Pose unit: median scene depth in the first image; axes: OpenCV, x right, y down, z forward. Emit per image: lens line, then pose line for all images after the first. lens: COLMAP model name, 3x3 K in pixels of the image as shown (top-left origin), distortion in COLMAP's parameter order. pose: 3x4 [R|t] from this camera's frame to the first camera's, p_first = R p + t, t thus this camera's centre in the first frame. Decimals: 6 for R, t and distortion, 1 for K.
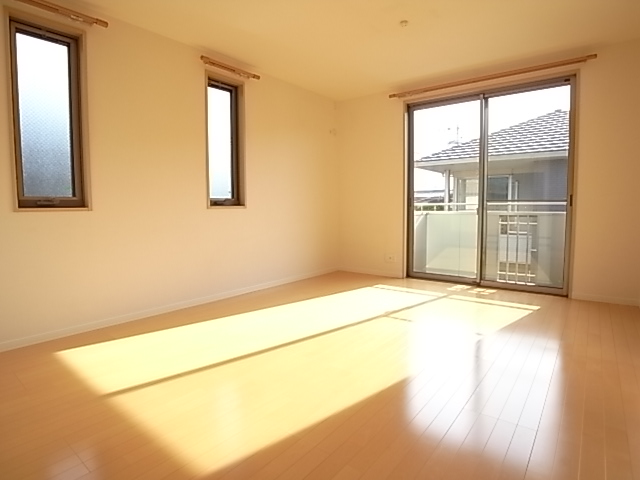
lens RADIAL K [[356.8, 0, 320.7], [0, 356.8, 235.5], [0, 0, 1]] dist [-0.044437, 0.002676]
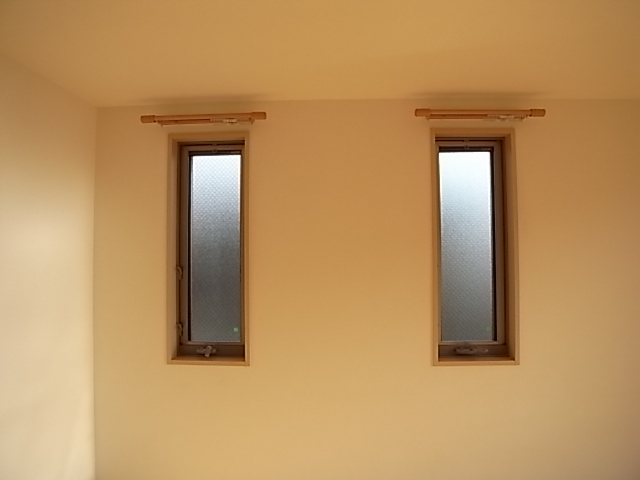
lens RADIAL K [[356.8, 0, 320.7], [0, 356.8, 235.5], [0, 0, 1]] dist [-0.044437, 0.002676]
pose [[0.595986, -0.019140, -0.802767, 0.031950], [-0.061836, 0.995653, -0.069647, -0.230483], [0.800610, 0.091148, 0.592212, 0.494934]]
